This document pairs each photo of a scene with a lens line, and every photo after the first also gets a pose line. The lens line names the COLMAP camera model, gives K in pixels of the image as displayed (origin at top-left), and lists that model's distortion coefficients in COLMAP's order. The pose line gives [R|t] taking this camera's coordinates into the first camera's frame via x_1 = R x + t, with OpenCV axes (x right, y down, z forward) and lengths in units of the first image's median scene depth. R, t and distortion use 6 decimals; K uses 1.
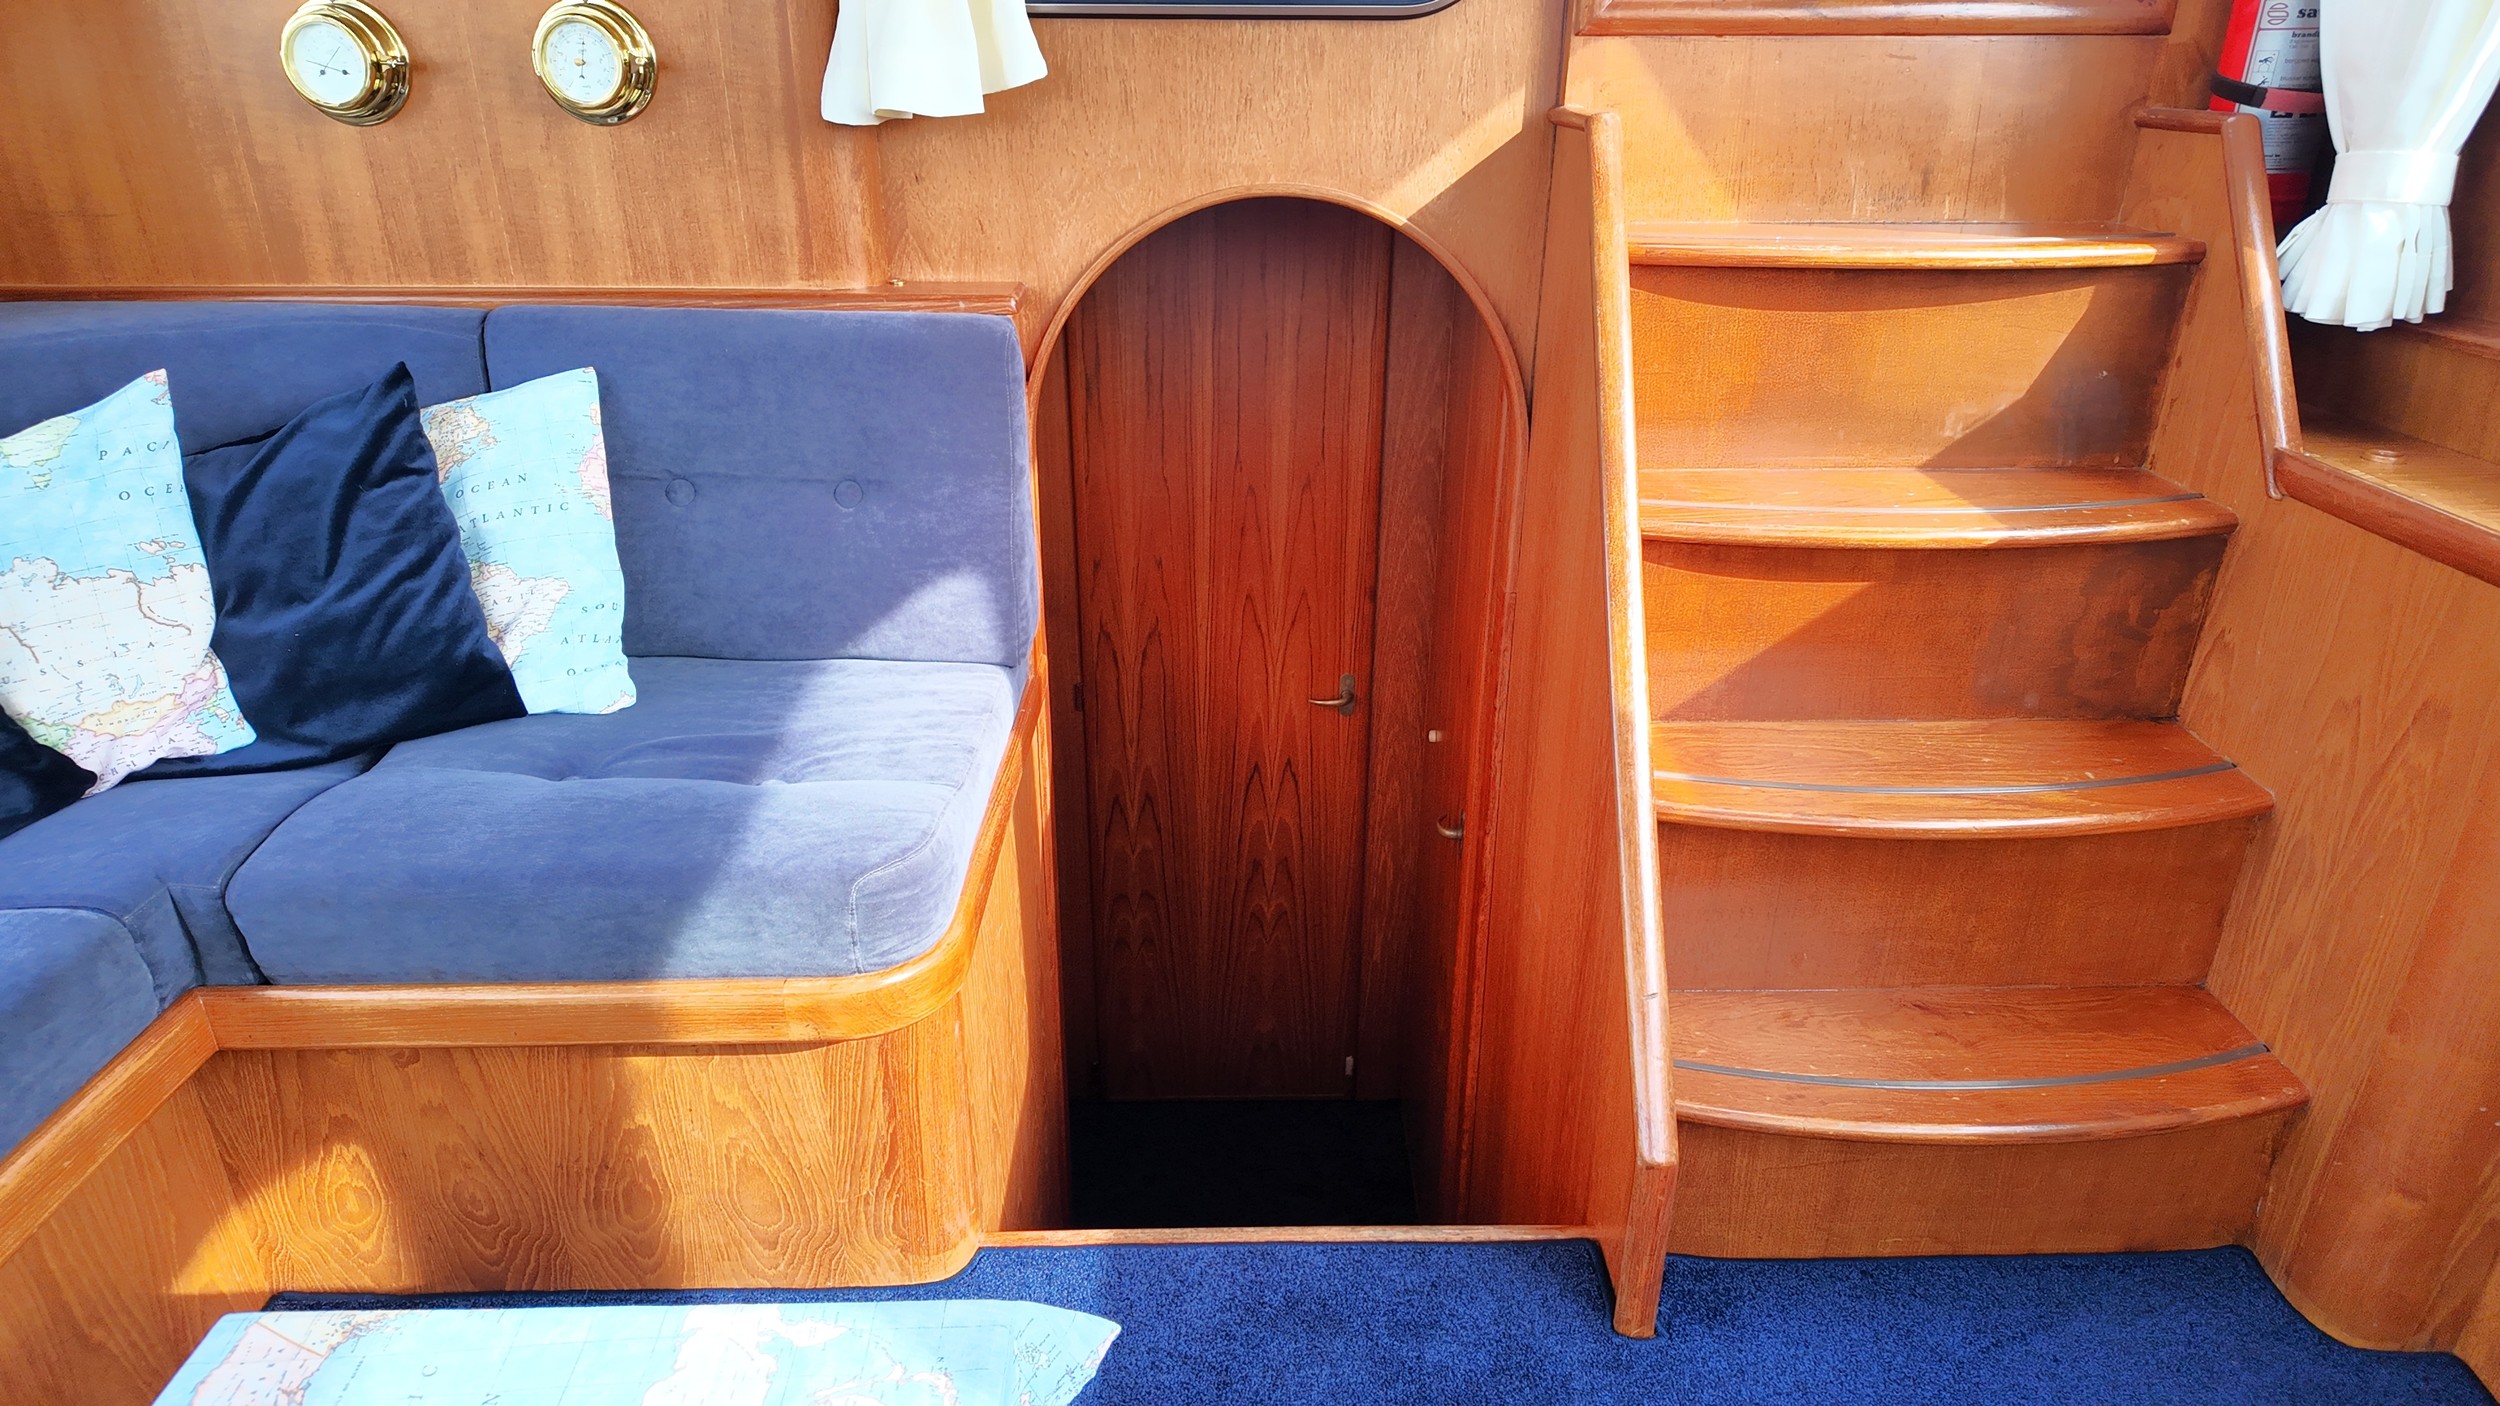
lens RADIAL K [[1524.1, 0, 1250.0], [0, 1524.1, 703.0], [0, 0, 1]] dist [-0.000888, -0.003188]
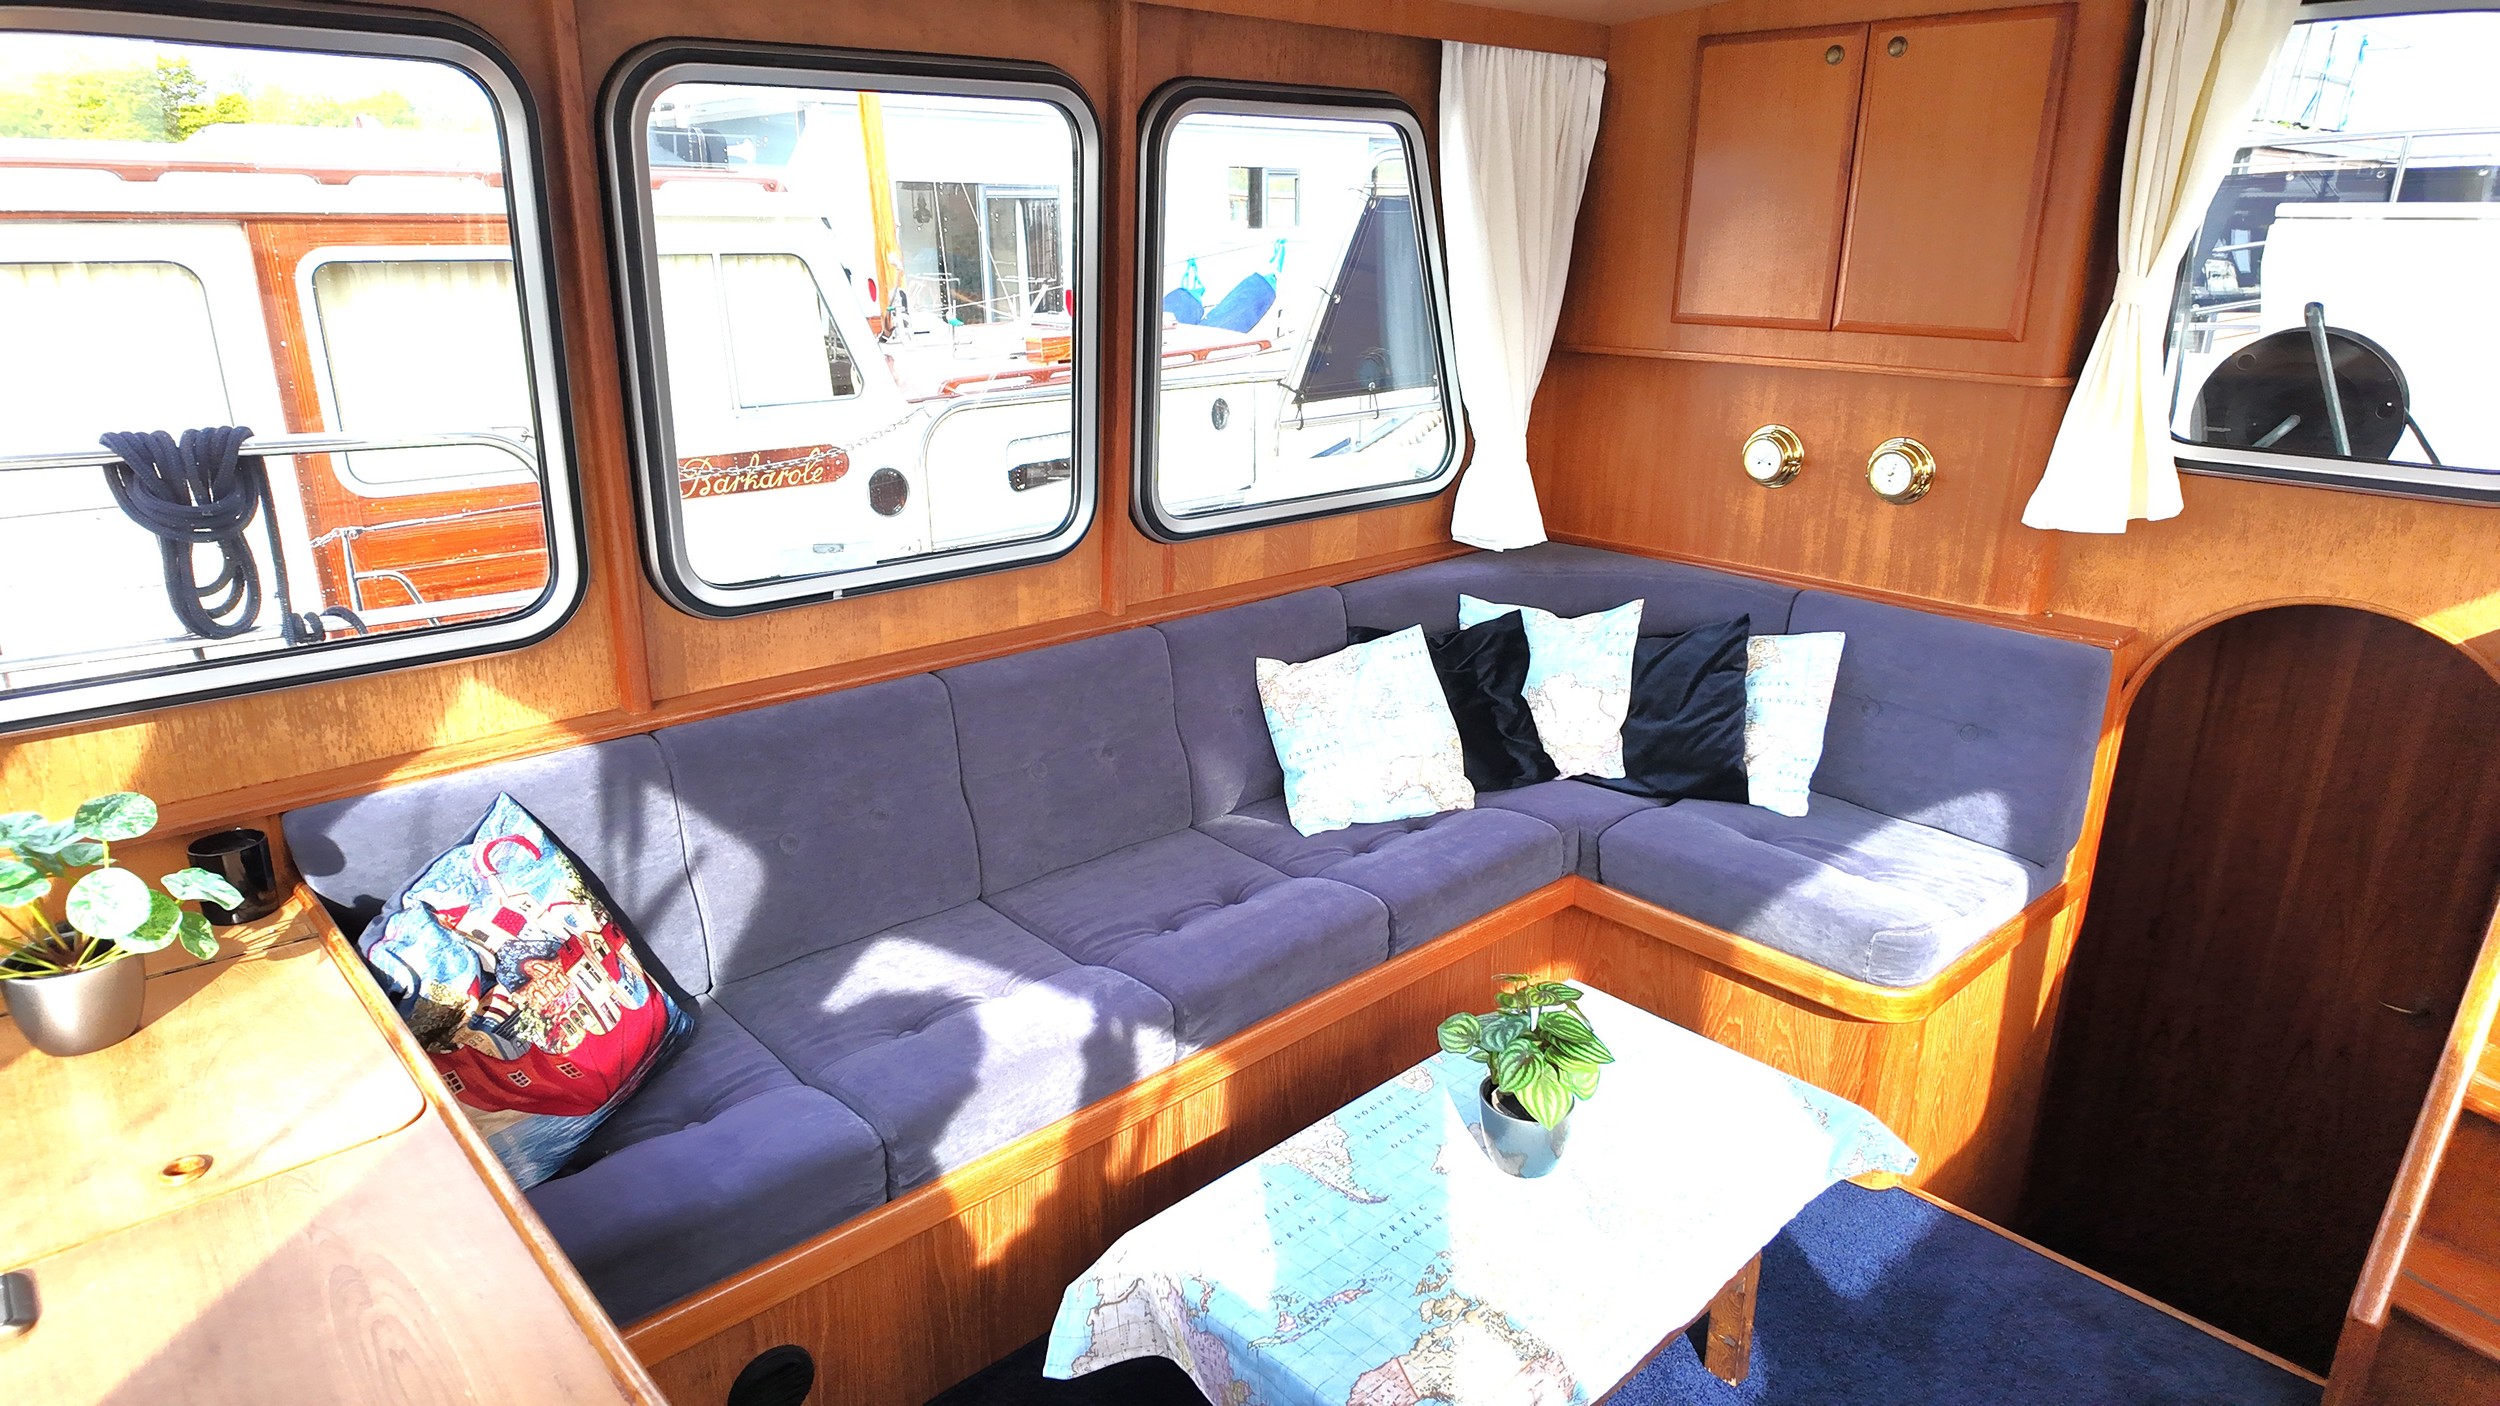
lens RADIAL K [[1459.1, 0, 1249.2], [0, 1459.1, 696.5], [0, 0, 1]] dist [0.106892, -0.142945]
pose [[0.662625, 0.233023, -0.711779, 0.402744], [-0.301623, 0.952918, 0.031174, 0.011454], [0.685531, 0.194032, 0.701712, -0.768329]]
